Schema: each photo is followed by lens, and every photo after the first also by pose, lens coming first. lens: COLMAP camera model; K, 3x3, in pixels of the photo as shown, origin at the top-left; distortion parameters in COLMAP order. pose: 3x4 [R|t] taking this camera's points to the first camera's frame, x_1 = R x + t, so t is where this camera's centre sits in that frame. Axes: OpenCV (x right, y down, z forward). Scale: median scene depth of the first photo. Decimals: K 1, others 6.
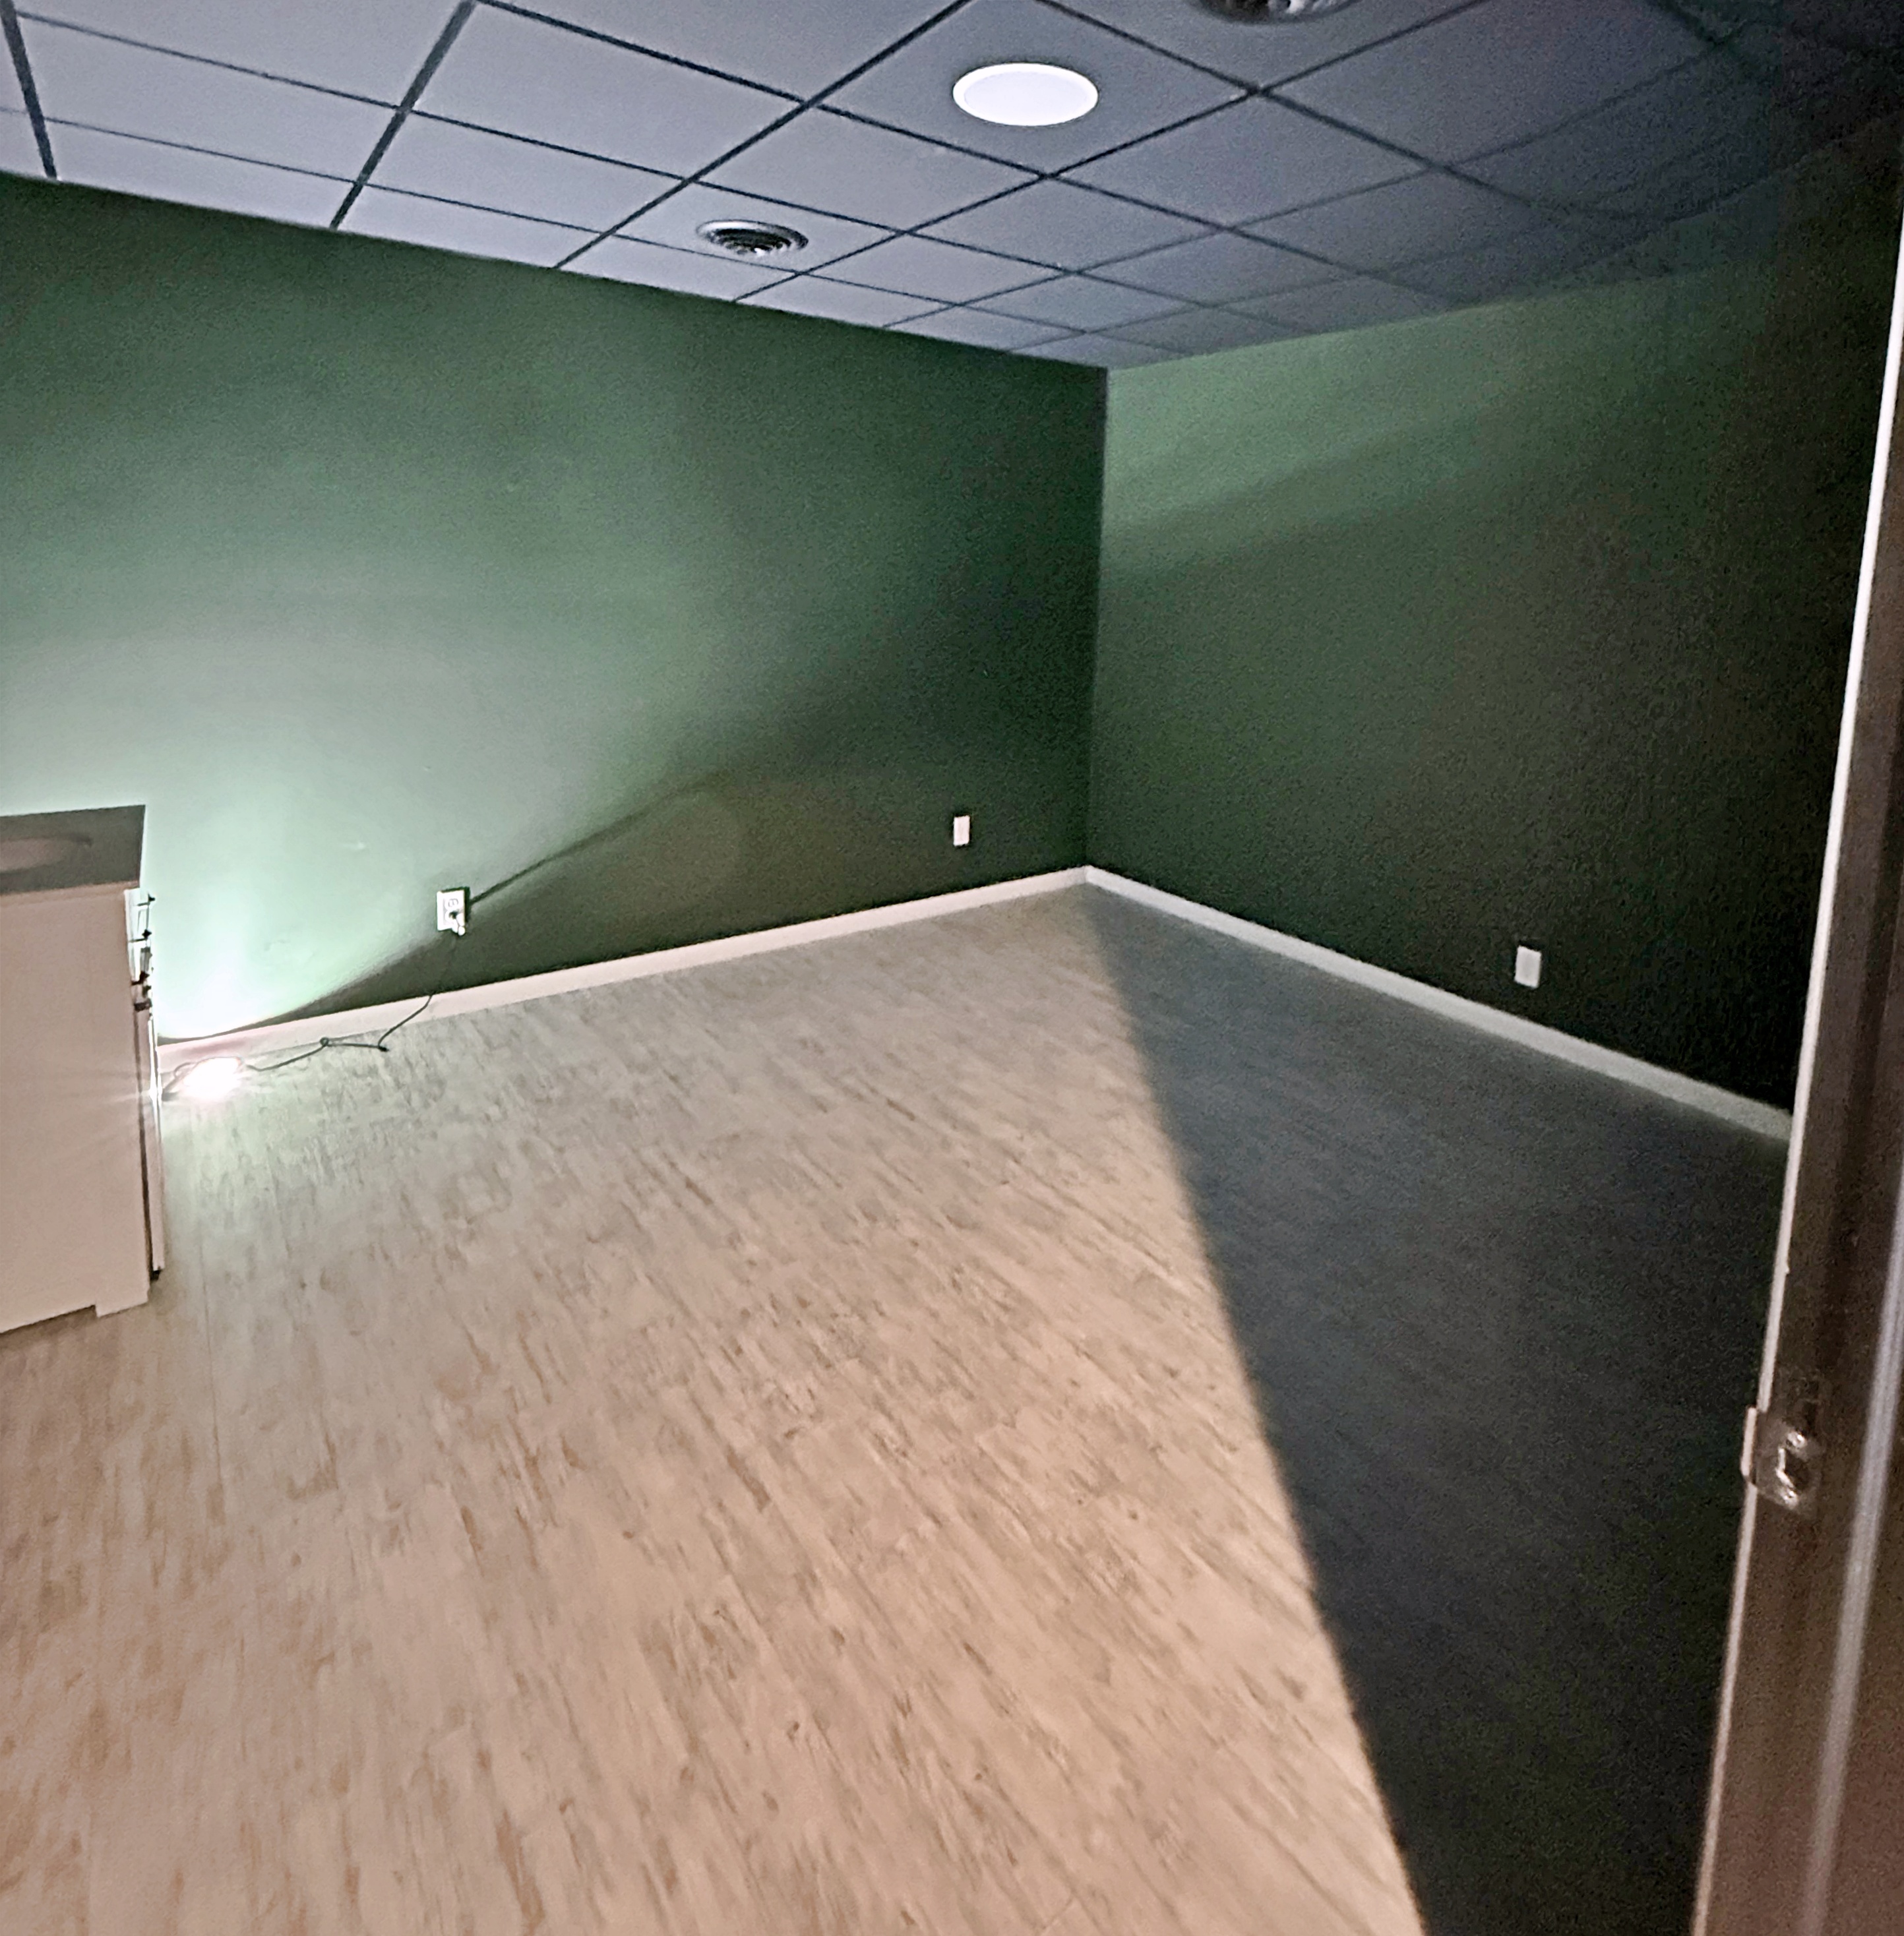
lens RADIAL K [[1029.2, 0, 952.0], [0, 1029.2, 968.0], [0, 0, 1]] dist [0.000018, -0.001028]
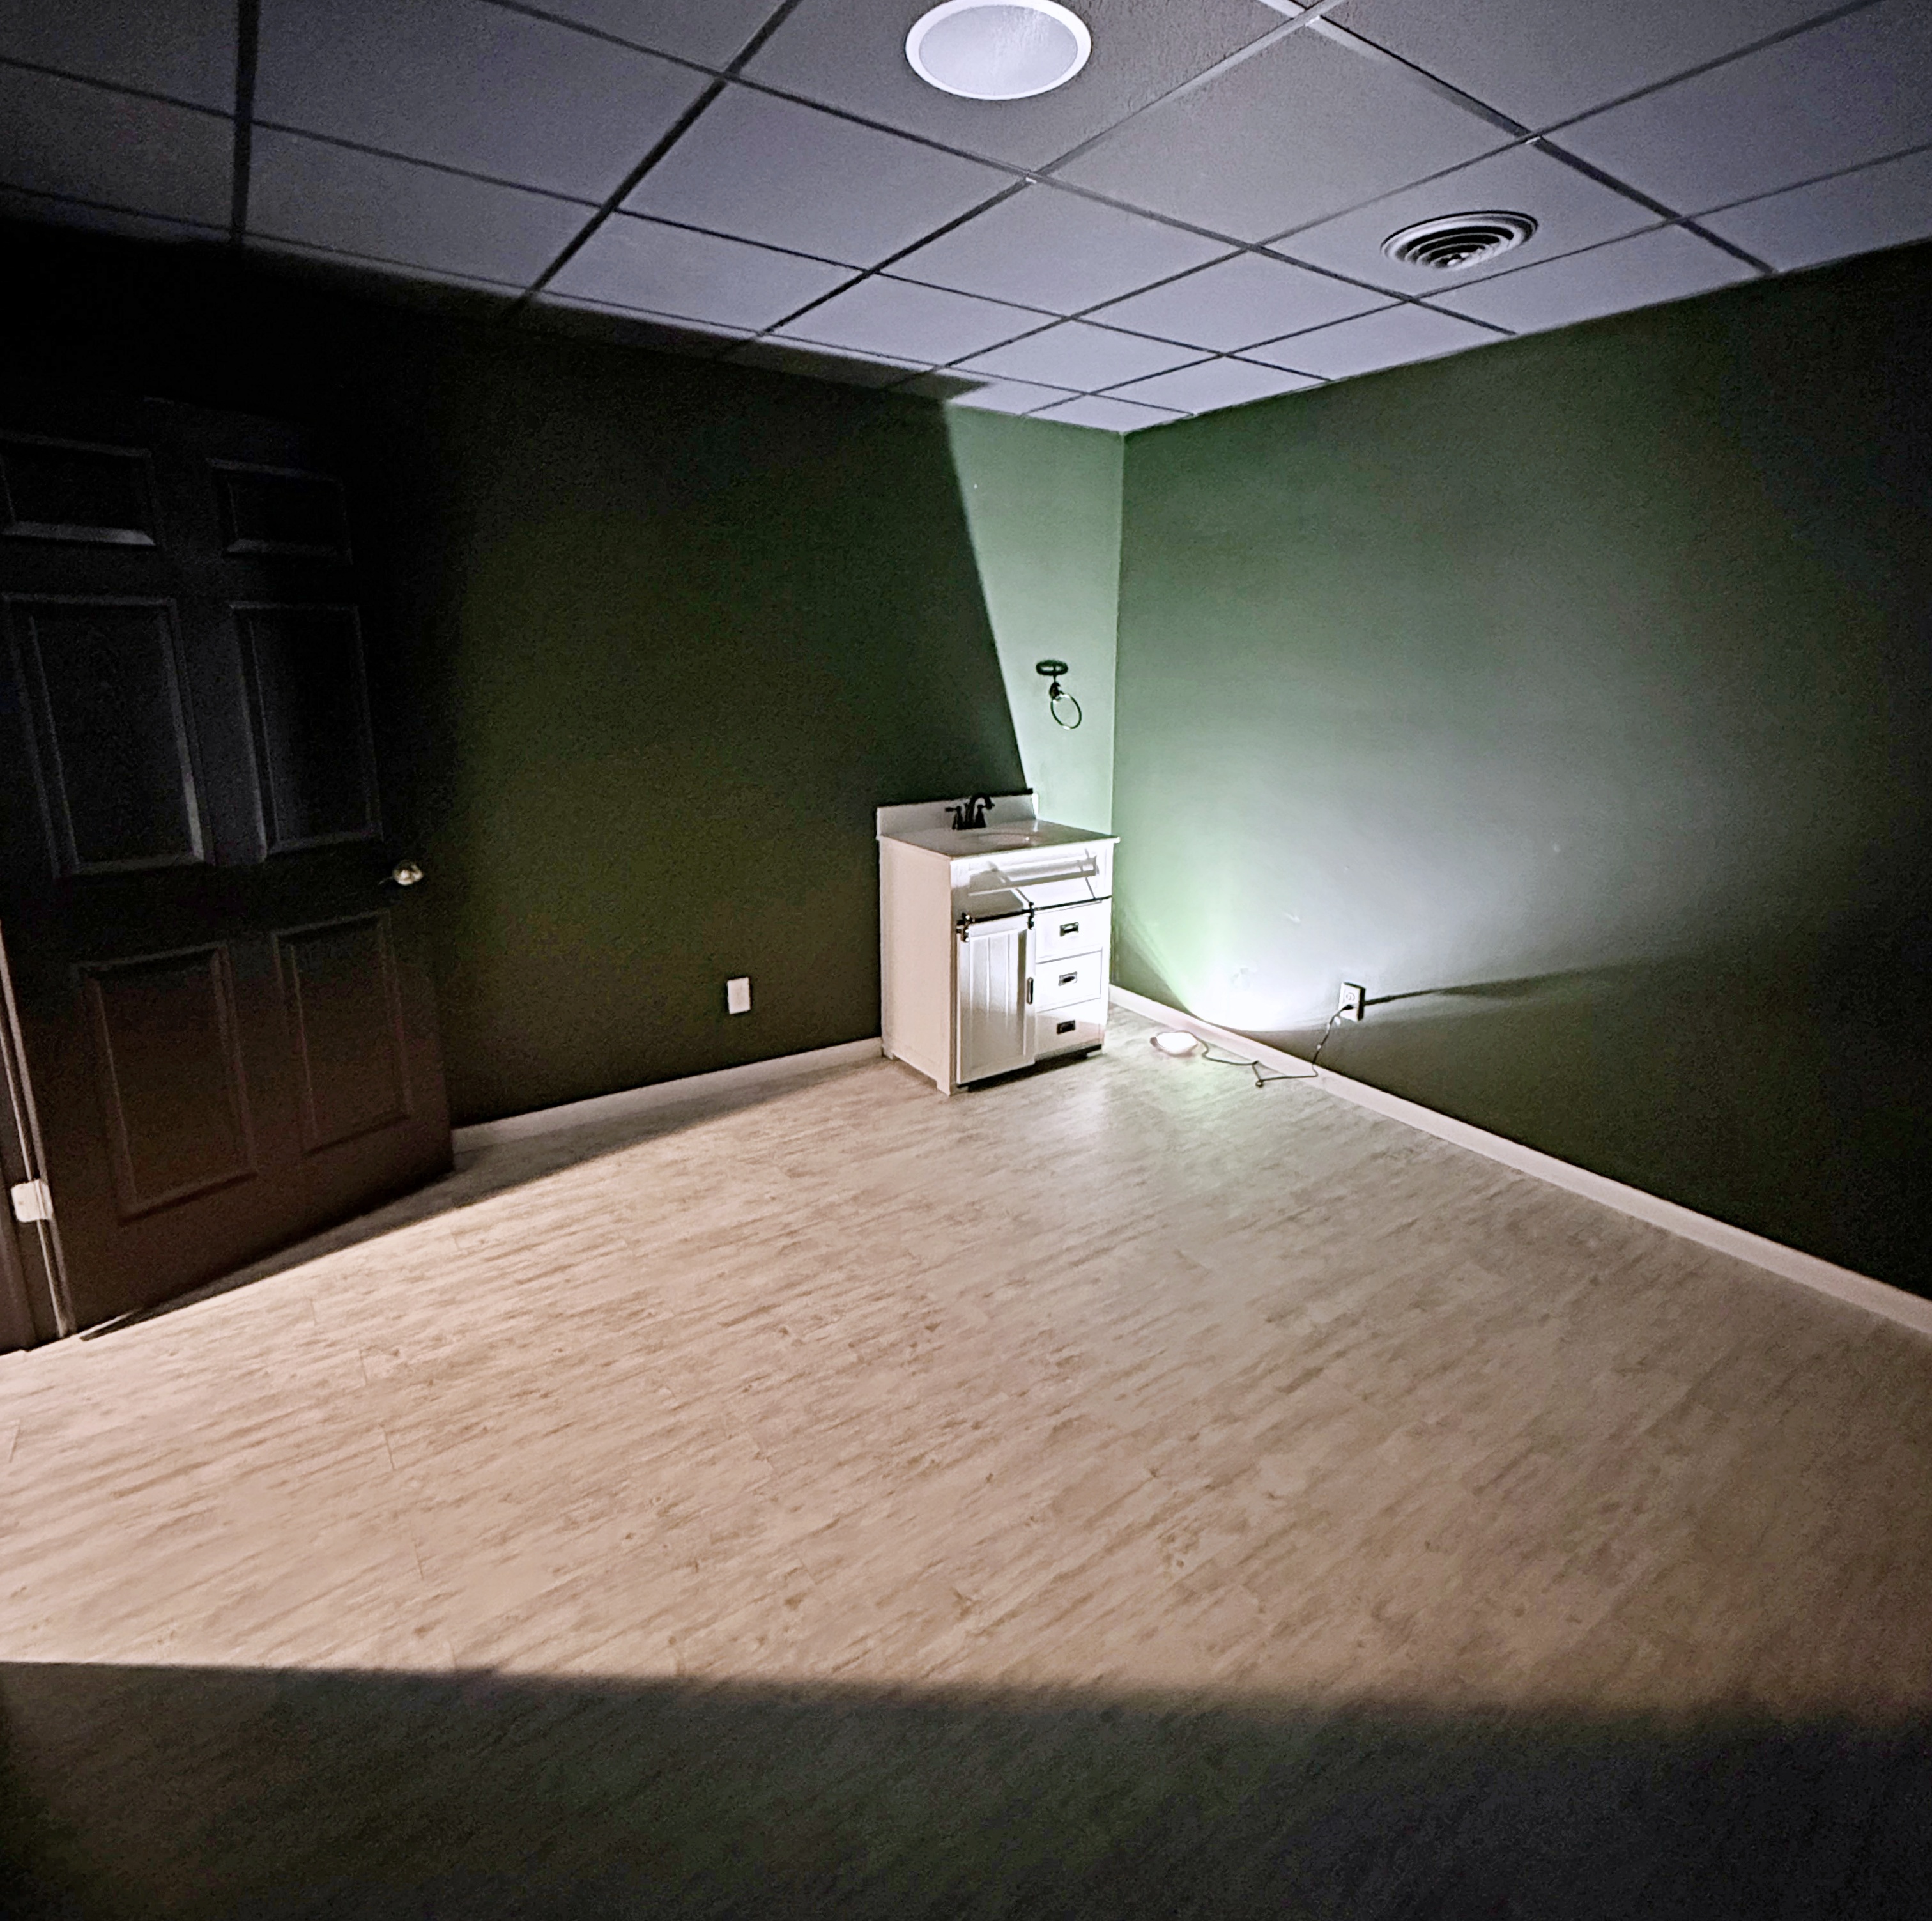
lens RADIAL K [[1003.4, 0, 966.0], [0, 1003.4, 960.5], [0, 0, 1]] dist [-0.002149, 0.000239]
pose [[-0.019747, 0.262531, -0.964721, 0.950722], [-0.370967, 0.894108, 0.250908, -0.379110], [0.928436, 0.362834, 0.079735, 0.943295]]
